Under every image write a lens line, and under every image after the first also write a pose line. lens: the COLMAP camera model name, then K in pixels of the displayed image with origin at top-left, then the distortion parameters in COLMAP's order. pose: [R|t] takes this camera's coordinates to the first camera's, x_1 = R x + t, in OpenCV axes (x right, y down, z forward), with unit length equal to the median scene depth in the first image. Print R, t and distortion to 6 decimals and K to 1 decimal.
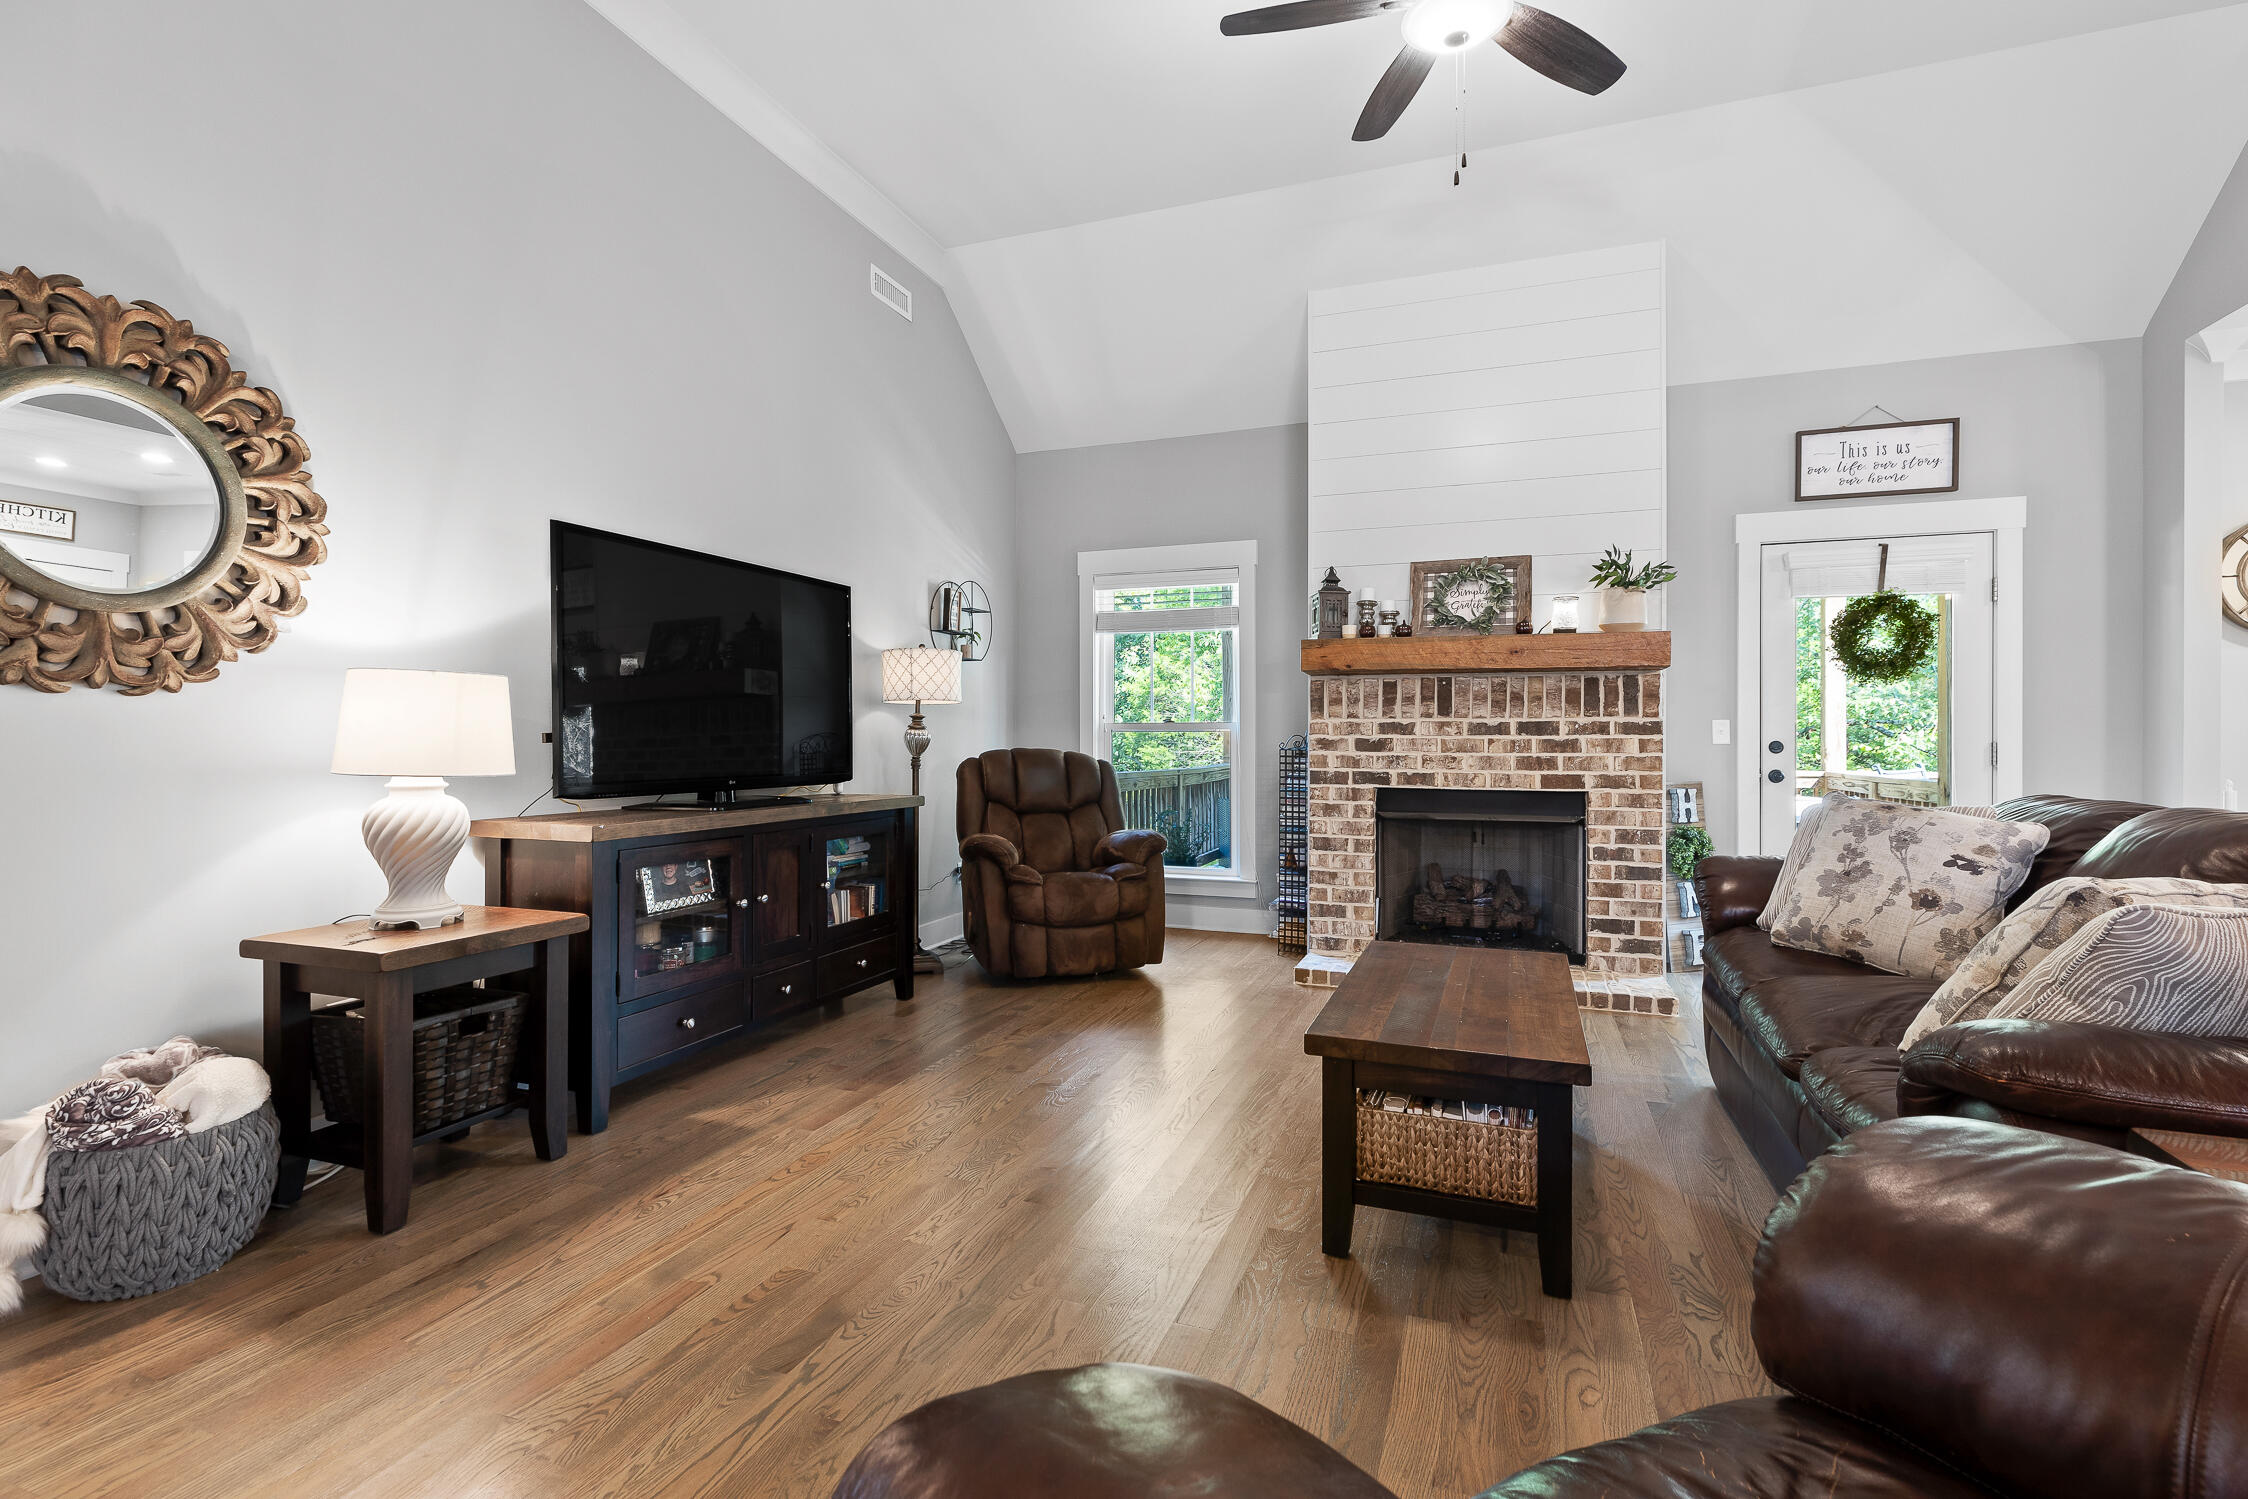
lens RADIAL K [[1027.7, 0, 1143.8], [0, 1027.7, 736.6], [0, 0, 1]] dist [0.006295, 0.000076]
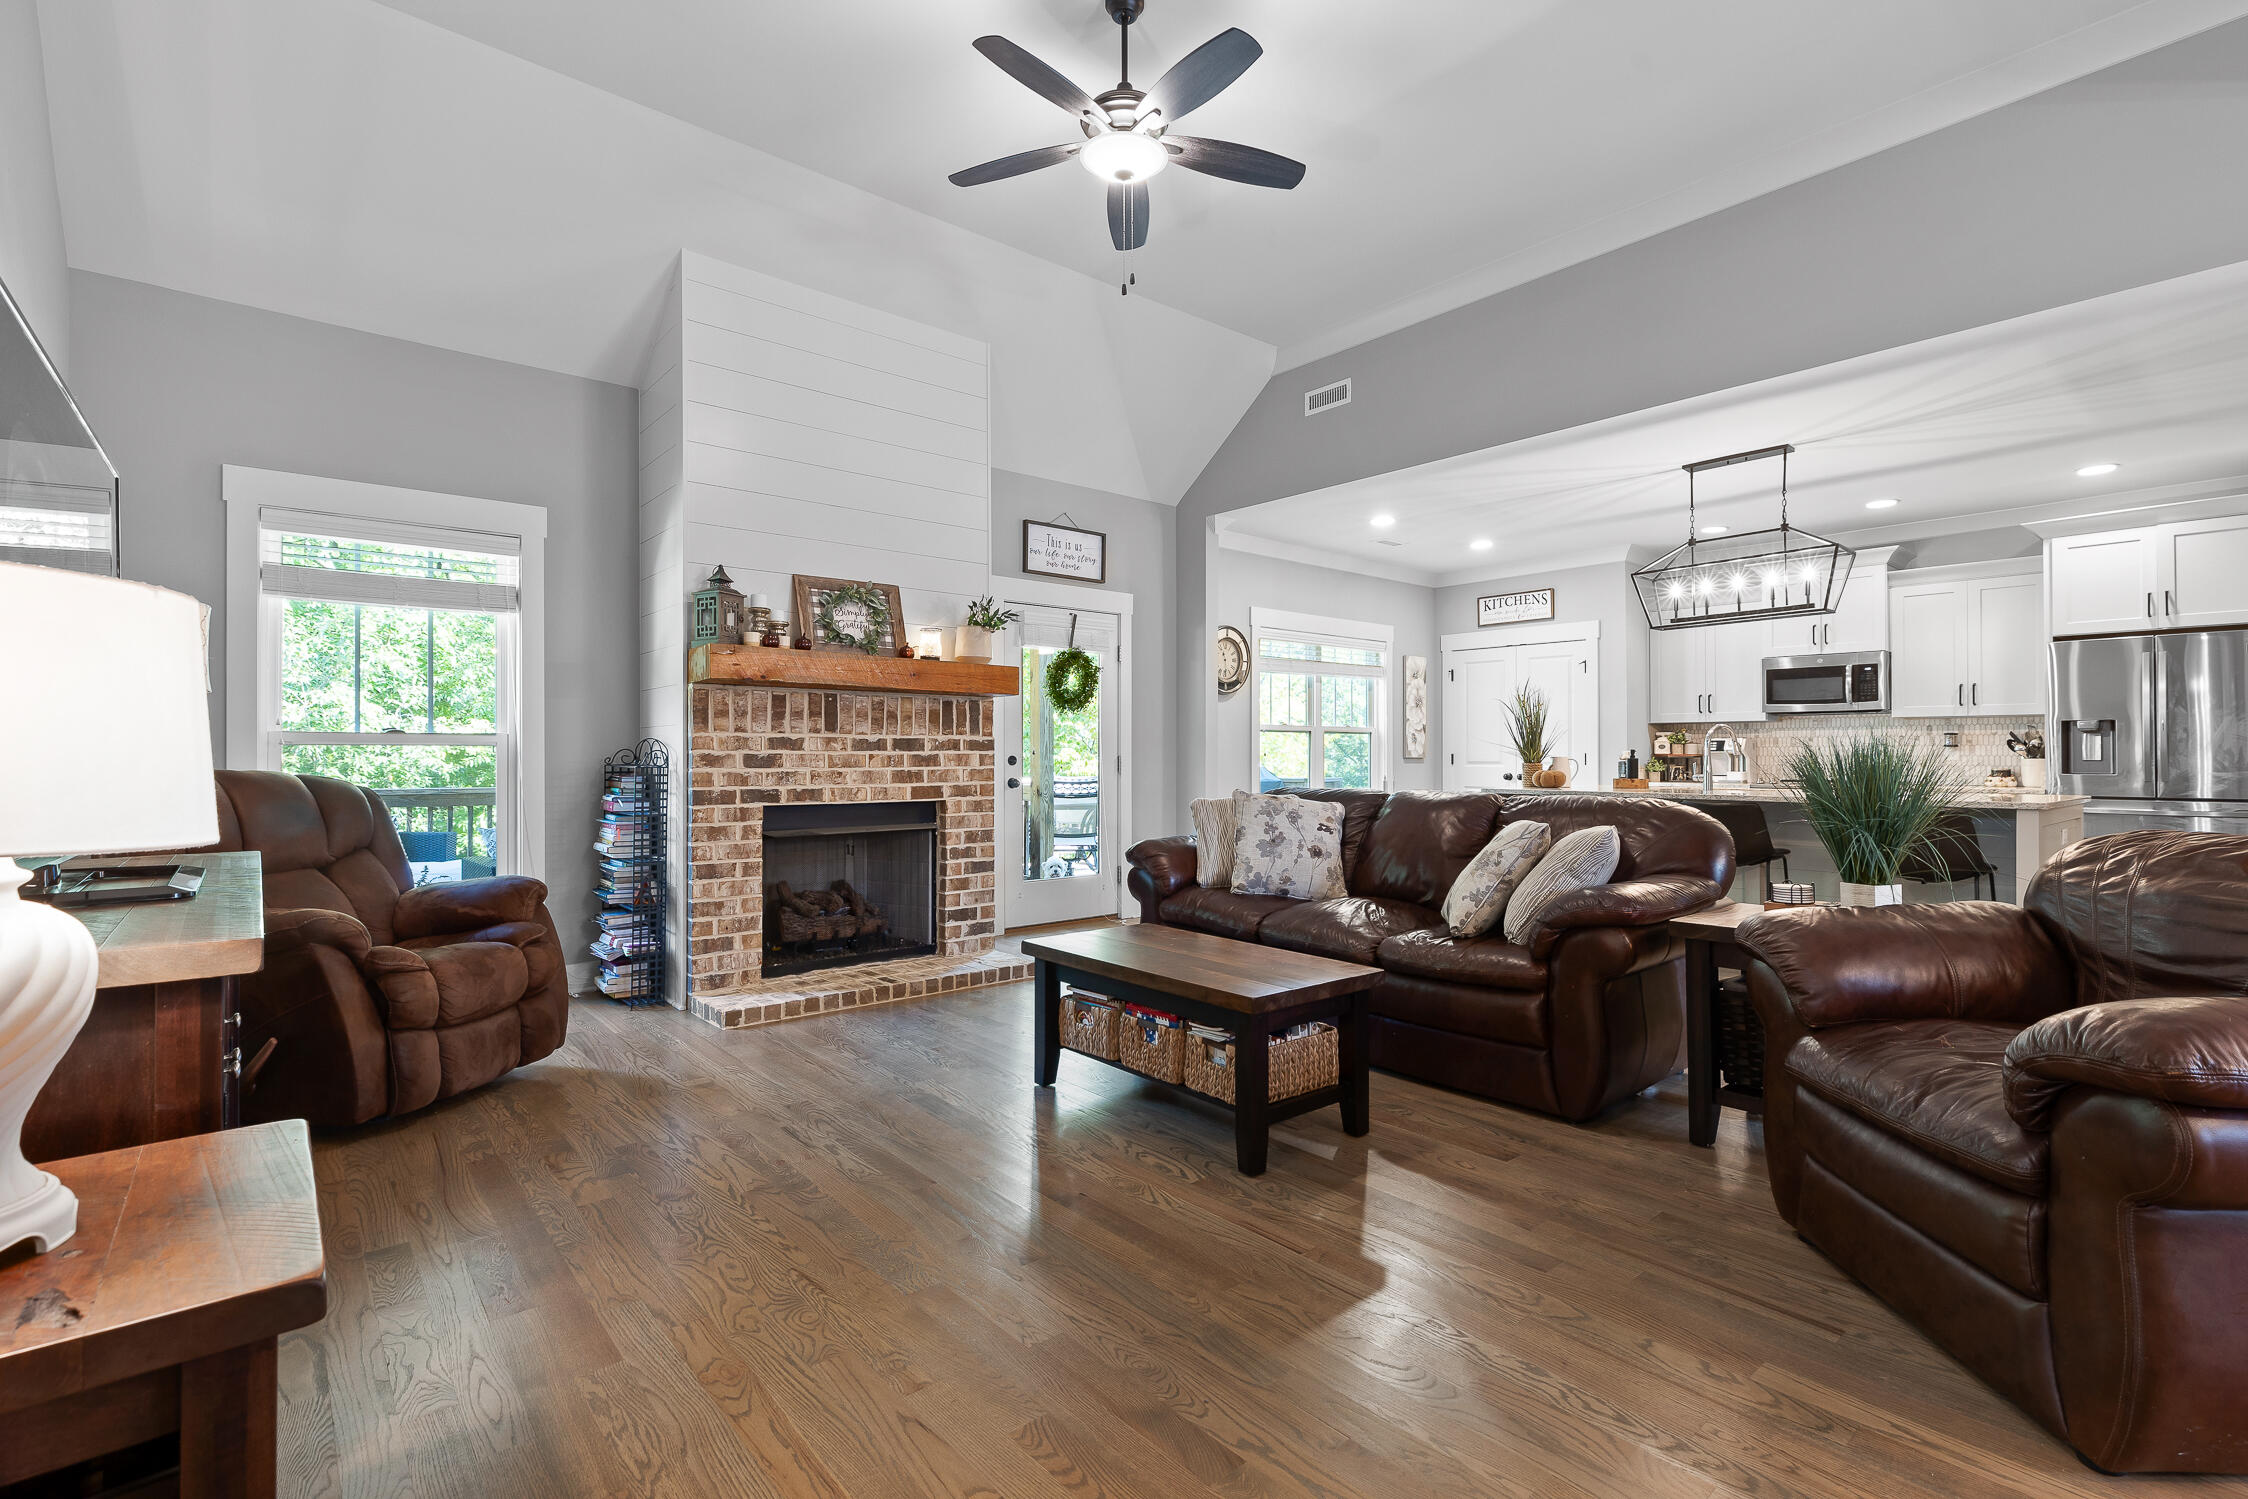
lens RADIAL K [[1027.7, 0, 1143.1], [0, 1027.7, 742.4], [0, 0, 1]] dist [0.006295, 0.000076]
pose [[0.489447, 0.008836, 0.871988, -0.446919], [-0.000843, 0.999953, -0.009660, -0.000179], [-0.872033, 0.003993, 0.489431, 0.240947]]
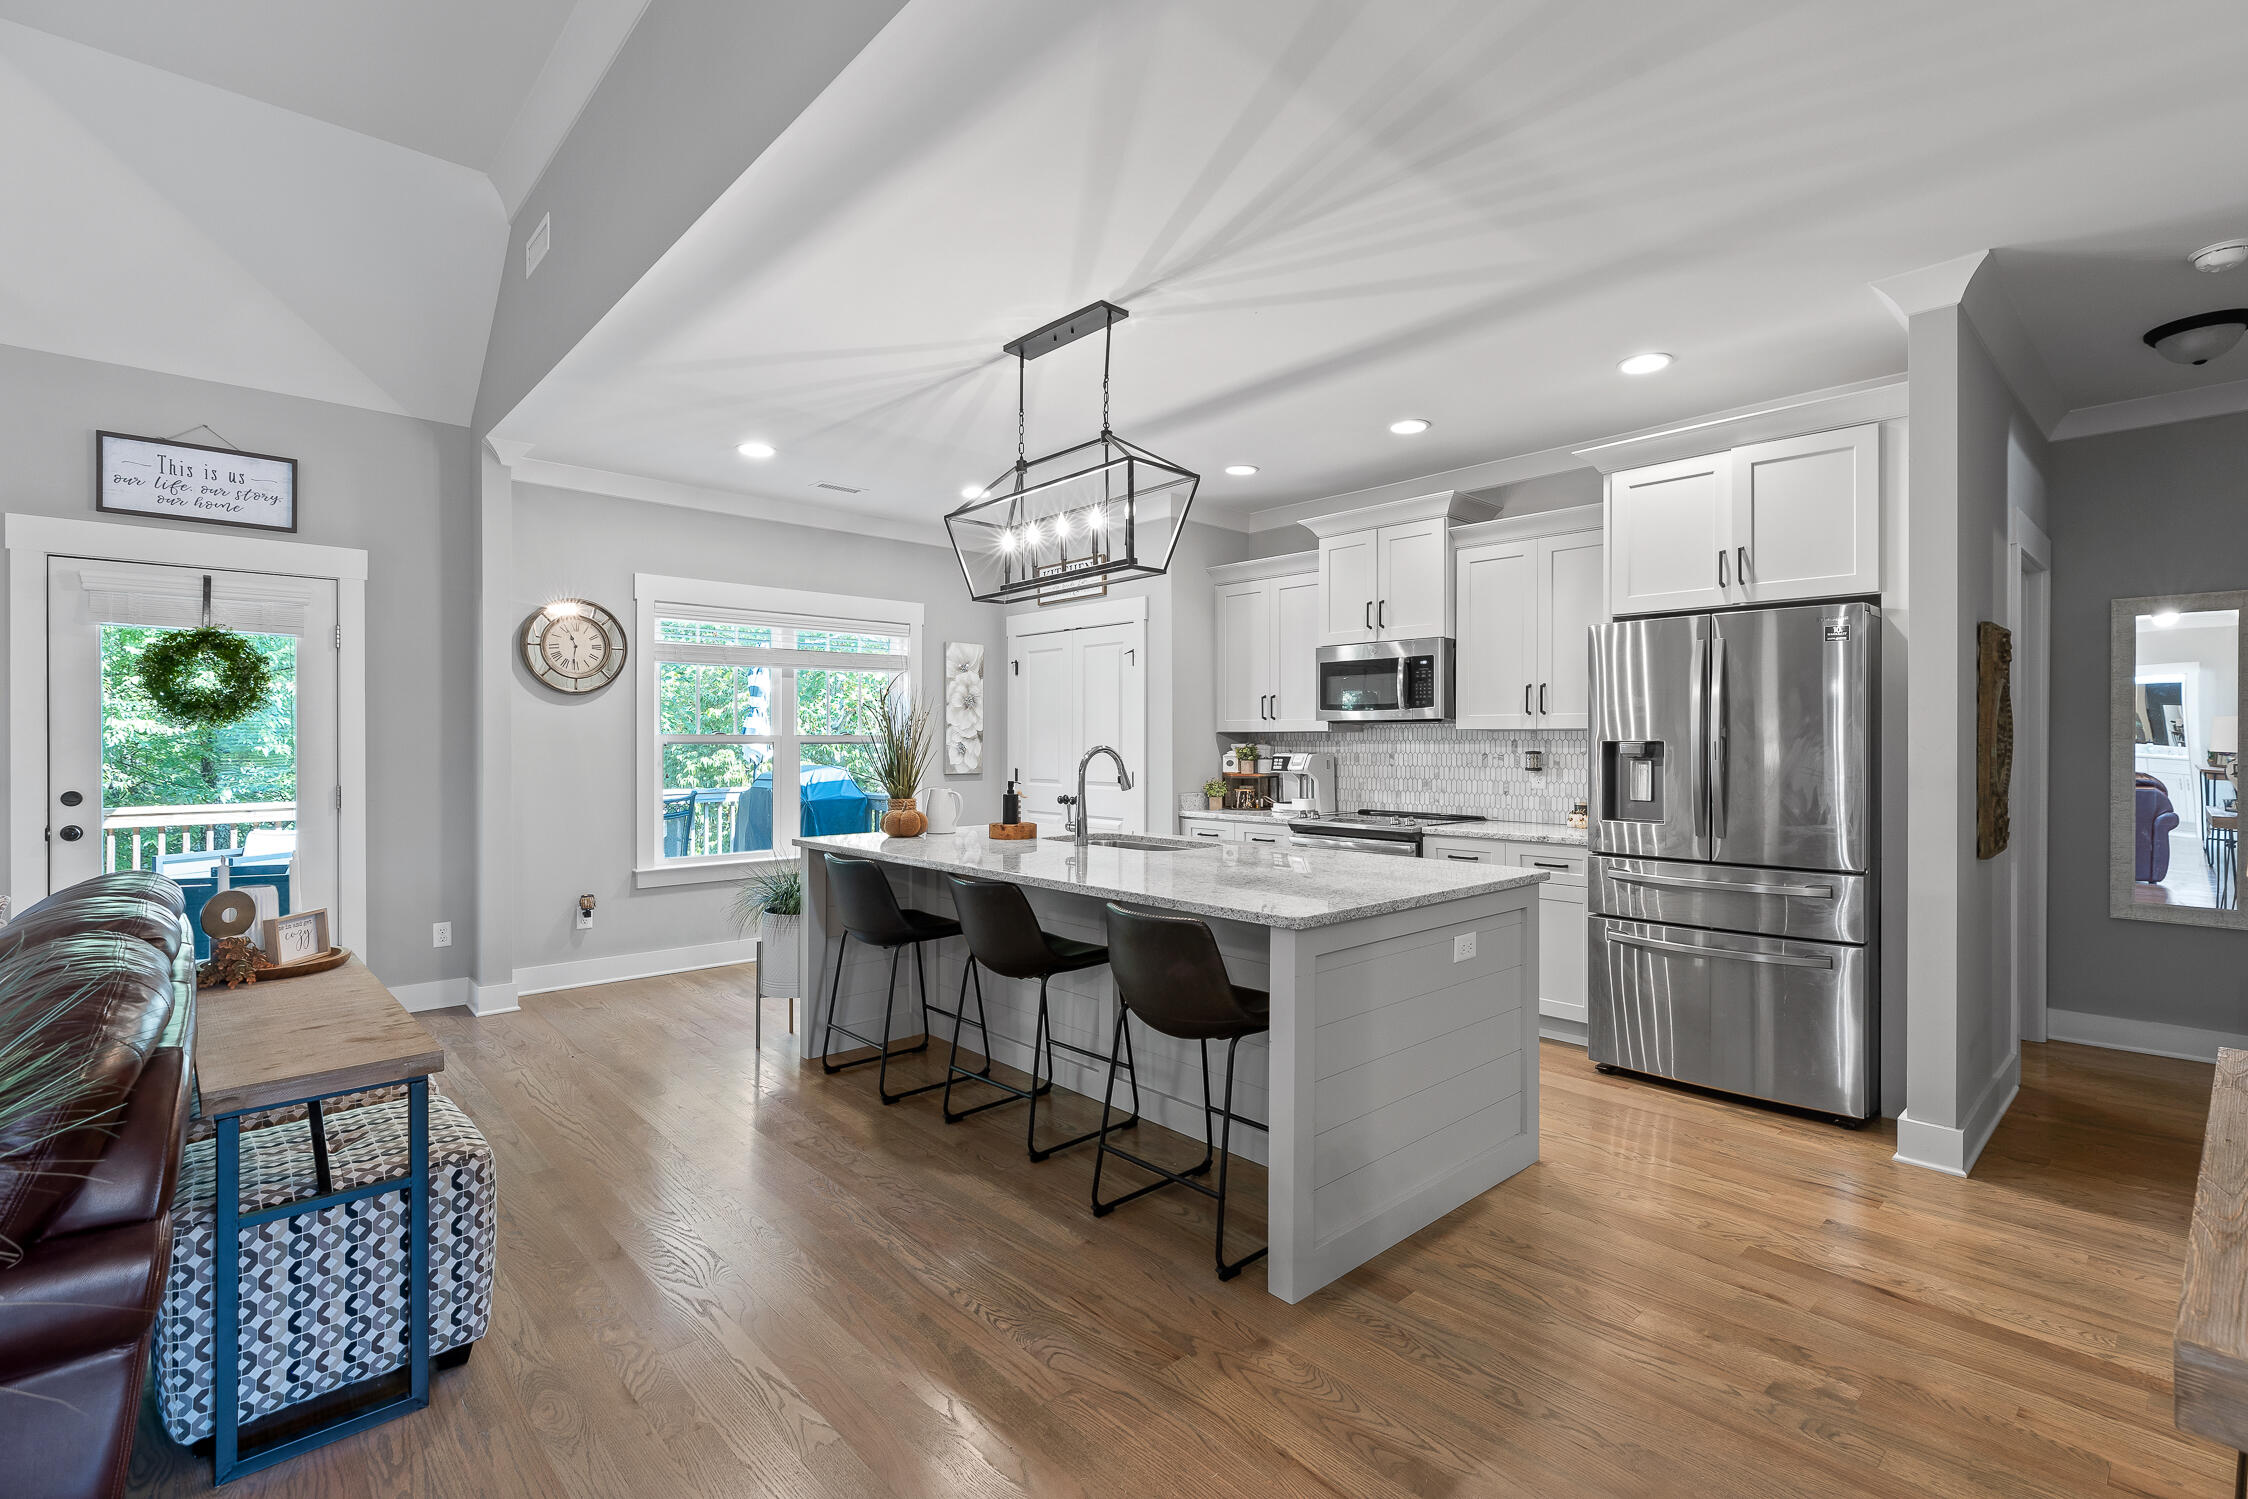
lens RADIAL K [[1027.7, 0, 1136.3], [0, 1027.7, 749.6], [0, 0, 1]] dist [0.006295, 0.000076]
pose [[0.460674, -0.008439, 0.887530, 0.277308], [-0.001195, 0.999948, 0.010128, -0.041471], [-0.887569, -0.005726, 0.460639, -0.171173]]
